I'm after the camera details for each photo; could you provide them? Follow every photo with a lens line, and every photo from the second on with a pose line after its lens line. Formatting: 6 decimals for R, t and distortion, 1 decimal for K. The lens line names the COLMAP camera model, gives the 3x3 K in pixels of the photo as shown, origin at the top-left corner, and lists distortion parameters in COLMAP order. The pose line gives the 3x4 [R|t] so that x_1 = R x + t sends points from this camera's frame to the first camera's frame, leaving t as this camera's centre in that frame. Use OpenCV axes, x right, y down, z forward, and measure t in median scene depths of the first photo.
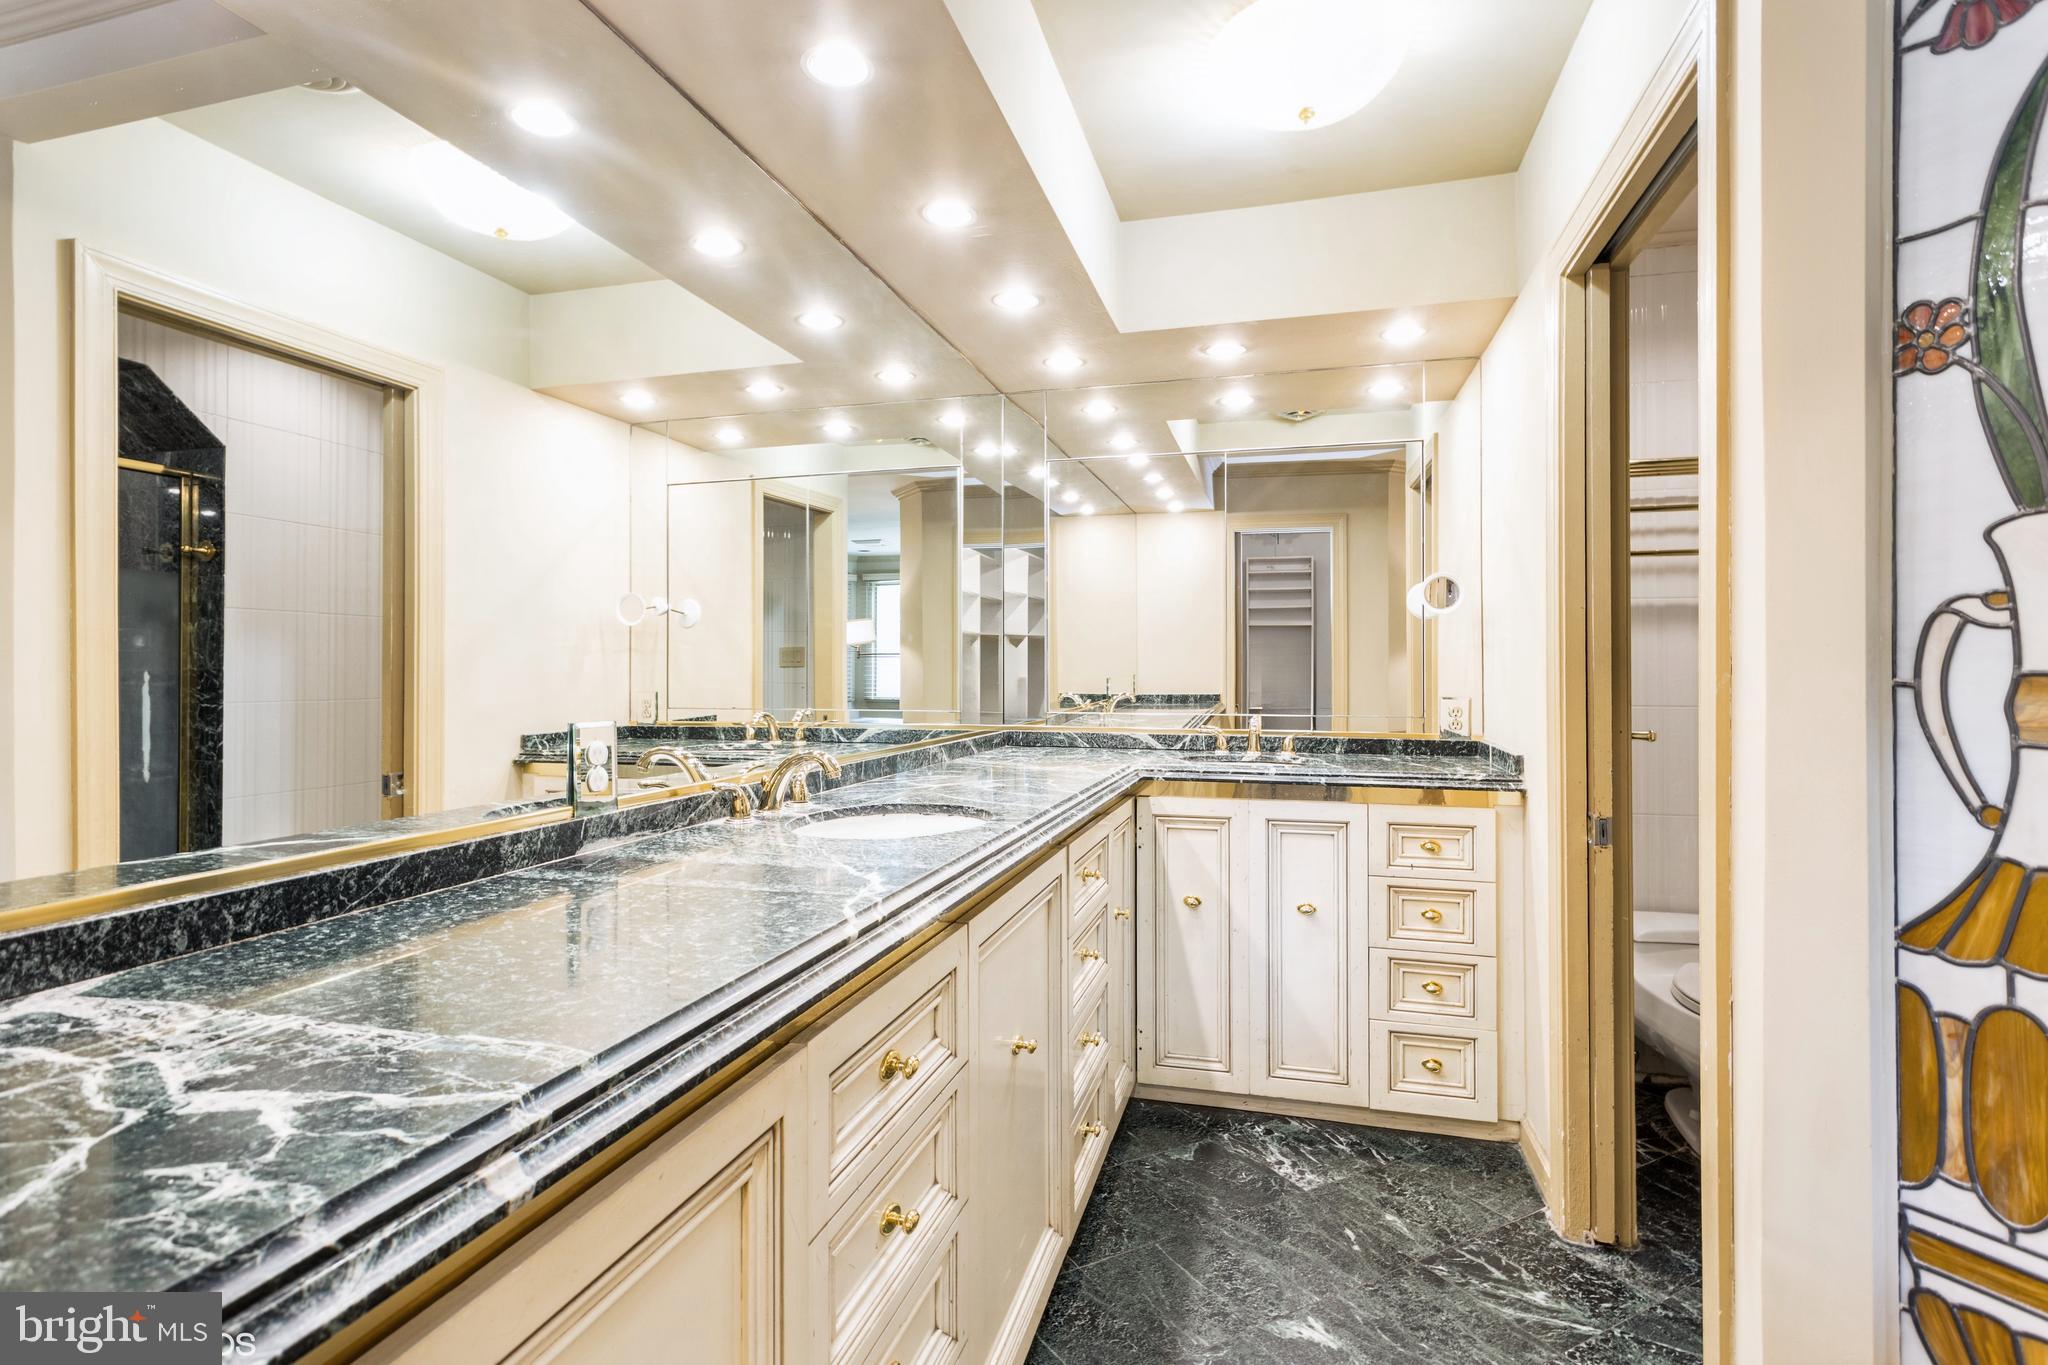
lens RADIAL K [[981.4, 0, 1014.8], [0, 981.4, 671.0], [0, 0, 1]] dist [0.003931, 0.004371]
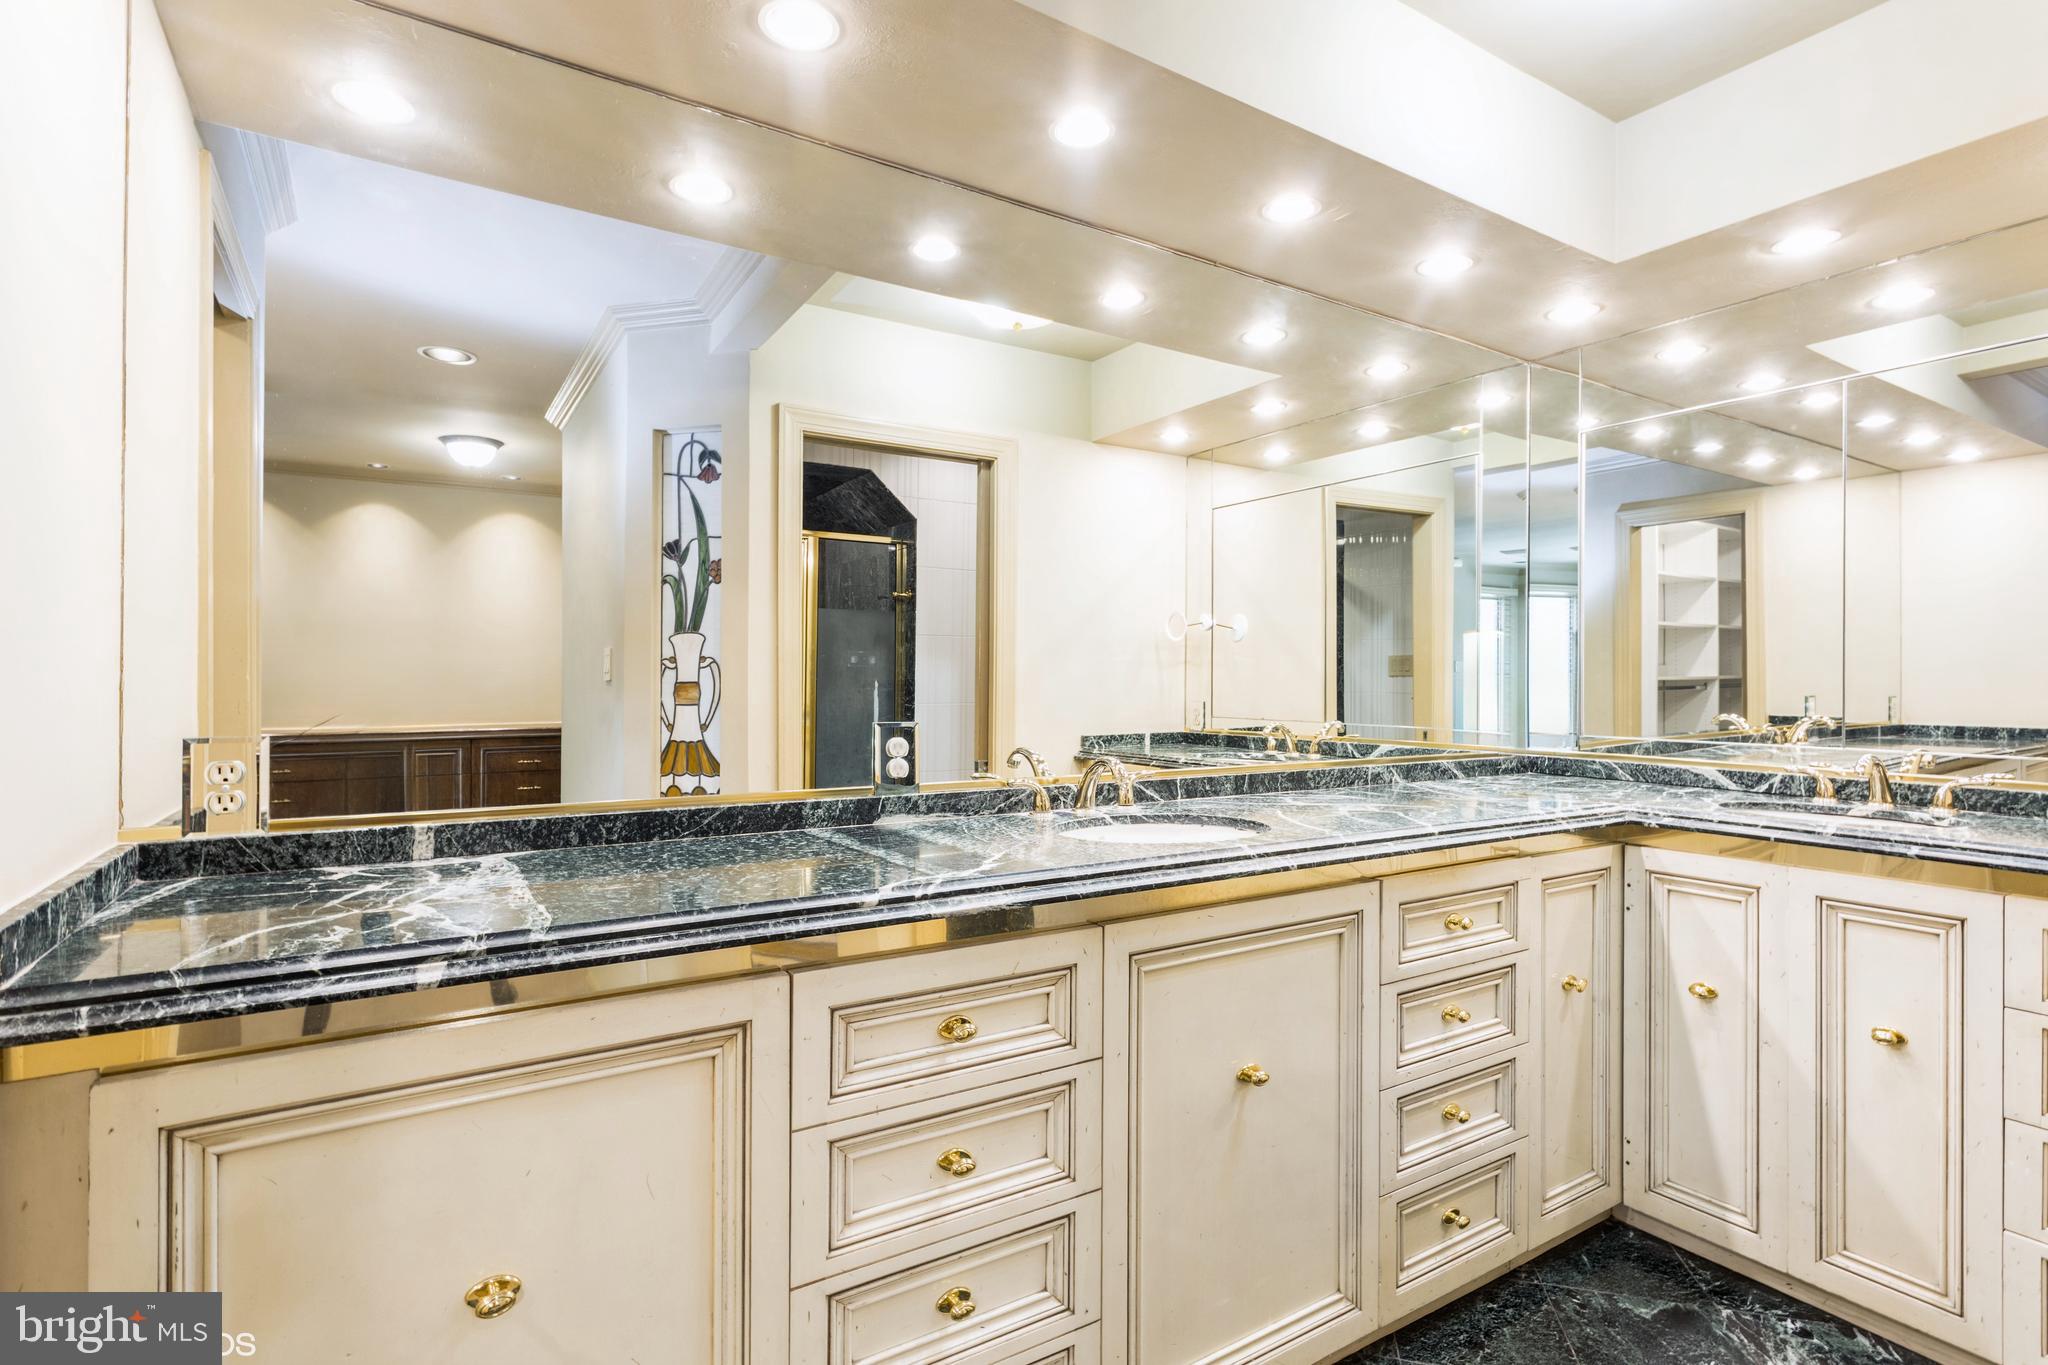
lens RADIAL K [[981.4, 0, 1009.7], [0, 981.4, 687.6], [0, 0, 1]] dist [0.003931, 0.004371]
pose [[0.745799, 0.009954, -0.666096, 0.285530], [-0.005840, 0.999948, 0.008405, -0.003161], [0.666145, -0.002378, 0.745818, 0.075367]]
